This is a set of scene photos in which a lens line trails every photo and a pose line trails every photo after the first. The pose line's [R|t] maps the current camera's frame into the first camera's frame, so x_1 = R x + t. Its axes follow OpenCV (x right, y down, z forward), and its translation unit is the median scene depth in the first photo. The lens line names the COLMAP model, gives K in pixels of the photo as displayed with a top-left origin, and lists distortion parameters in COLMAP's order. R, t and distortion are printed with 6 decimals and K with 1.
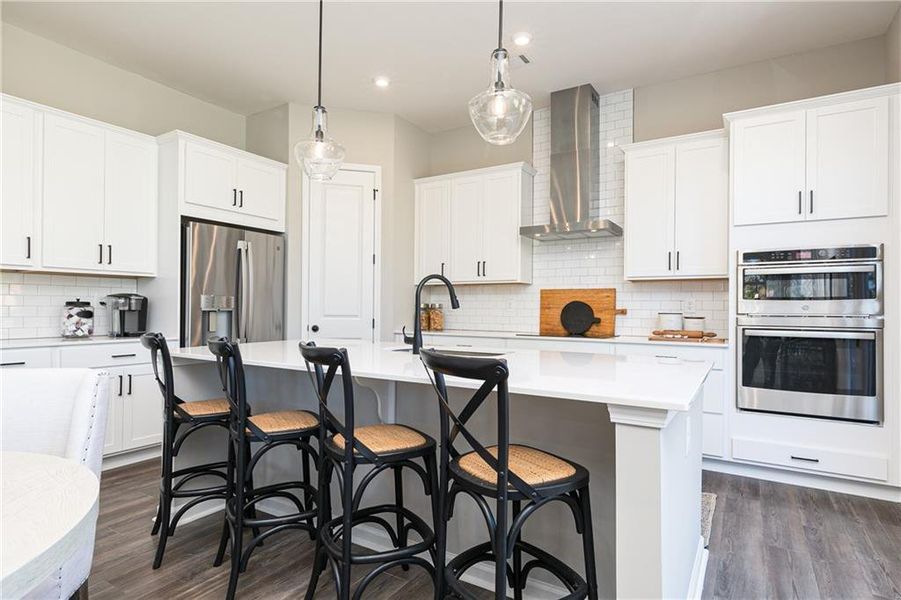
lens RADIAL K [[484.9, 0, 450.8], [0, 484.9, 310.2], [0, 0, 1]] dist [-0.000365, -0.000213]
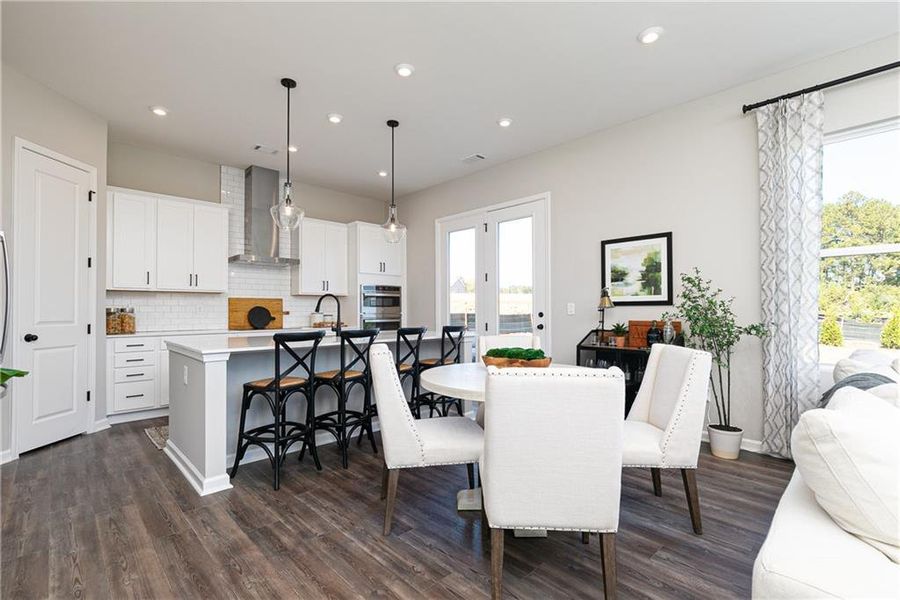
lens RADIAL K [[410.5, 0, 450.0], [0, 410.5, 300.0], [0, 0, 1]] dist [0.002214, 0.000276]
pose [[0.254205, 0.015569, 0.967025, -0.856331], [0.006719, 0.999818, -0.017863, -0.011939], [-0.967127, 0.011038, 0.254054, 0.104903]]
